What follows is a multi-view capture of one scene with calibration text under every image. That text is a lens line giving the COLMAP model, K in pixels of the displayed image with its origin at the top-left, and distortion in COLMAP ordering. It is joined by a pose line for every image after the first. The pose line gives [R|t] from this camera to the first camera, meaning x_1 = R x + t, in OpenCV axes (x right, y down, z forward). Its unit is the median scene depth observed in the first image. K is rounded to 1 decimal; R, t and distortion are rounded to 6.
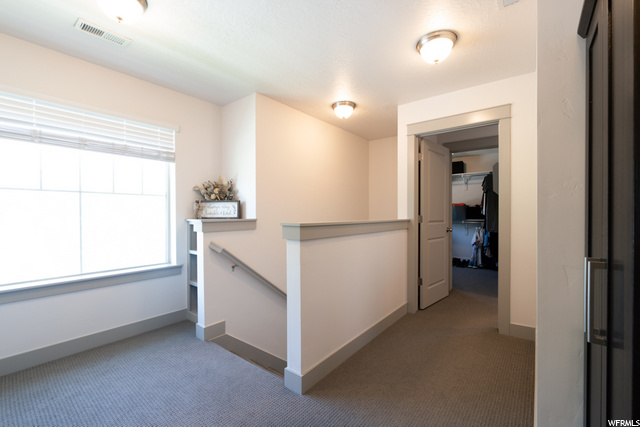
lens RADIAL K [[272.9, 0, 320.0], [0, 272.9, 213.5], [0, 0, 1]] dist [-0.001754, -0.000329]
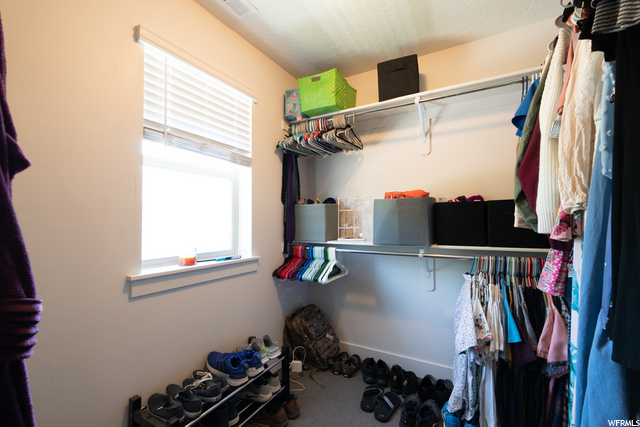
lens RADIAL K [[272.9, 0, 320.0], [0, 272.9, 213.5], [0, 0, 1]] dist [-0.001754, -0.000329]
pose [[0.988832, -0.001745, 0.149022, 0.373939], [0.007643, 0.999209, -0.039018, -0.003073], [-0.148836, 0.039722, 0.988064, 0.727905]]
